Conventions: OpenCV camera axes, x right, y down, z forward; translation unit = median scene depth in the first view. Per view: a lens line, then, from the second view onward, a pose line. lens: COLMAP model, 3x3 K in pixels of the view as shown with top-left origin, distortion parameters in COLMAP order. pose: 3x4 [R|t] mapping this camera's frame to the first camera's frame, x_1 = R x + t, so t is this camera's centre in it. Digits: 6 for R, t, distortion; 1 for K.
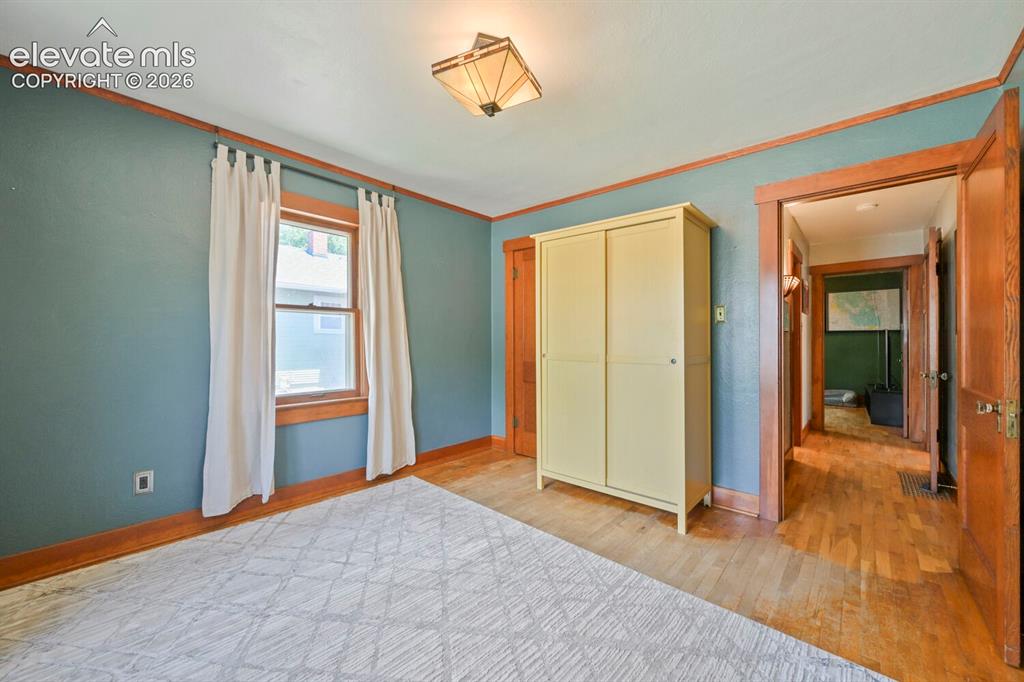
lens RADIAL K [[402.9, 0, 526.6], [0, 402.9, 351.3], [0, 0, 1]] dist [-0.001826, 0.001006]
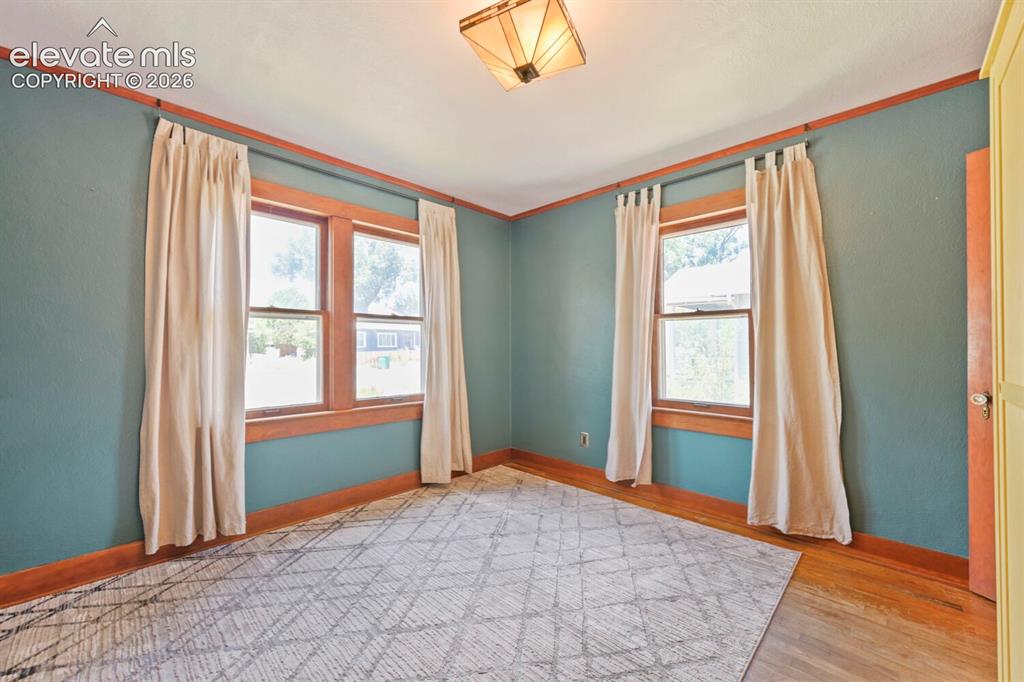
lens RADIAL K [[402.9, 0, 513.6], [0, 402.9, 345.1], [0, 0, 1]] dist [-0.001826, 0.001006]
pose [[-0.041698, -0.011170, -0.999068, 0.537108], [-0.021108, 0.999724, -0.010297, -0.016930], [0.998907, 0.020659, -0.041922, 0.737748]]
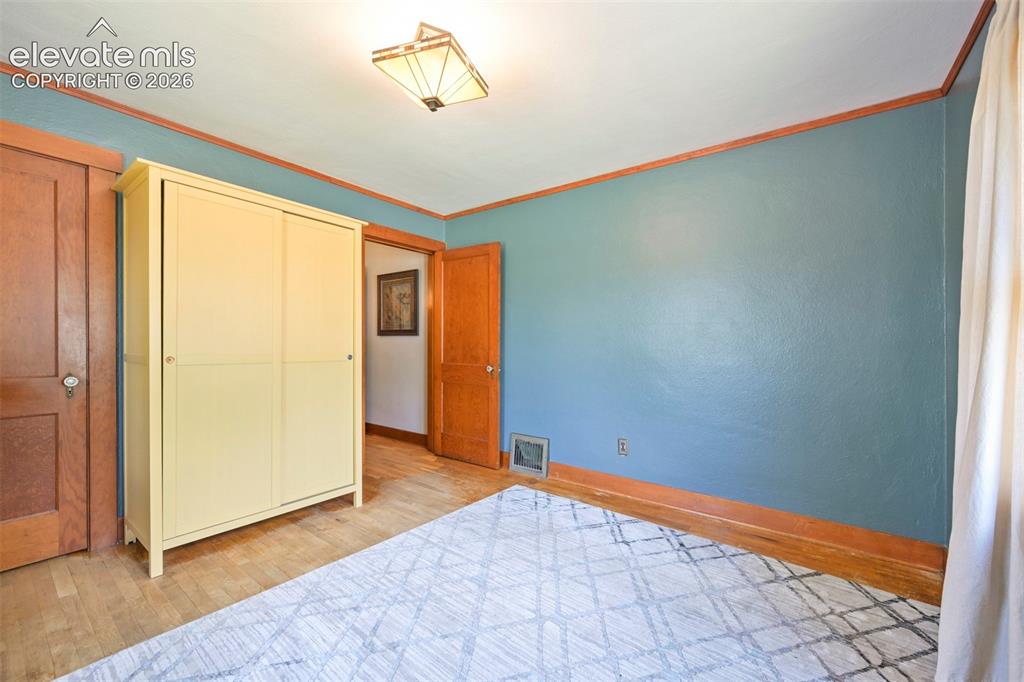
lens RADIAL K [[402.9, 0, 508.0], [0, 402.9, 342.1], [0, 0, 1]] dist [-0.001826, 0.001006]
pose [[-0.050470, -0.005456, 0.998711, -0.760221], [0.009680, 0.999935, 0.005952, -0.019068], [-0.998679, 0.009968, -0.050413, 0.609450]]
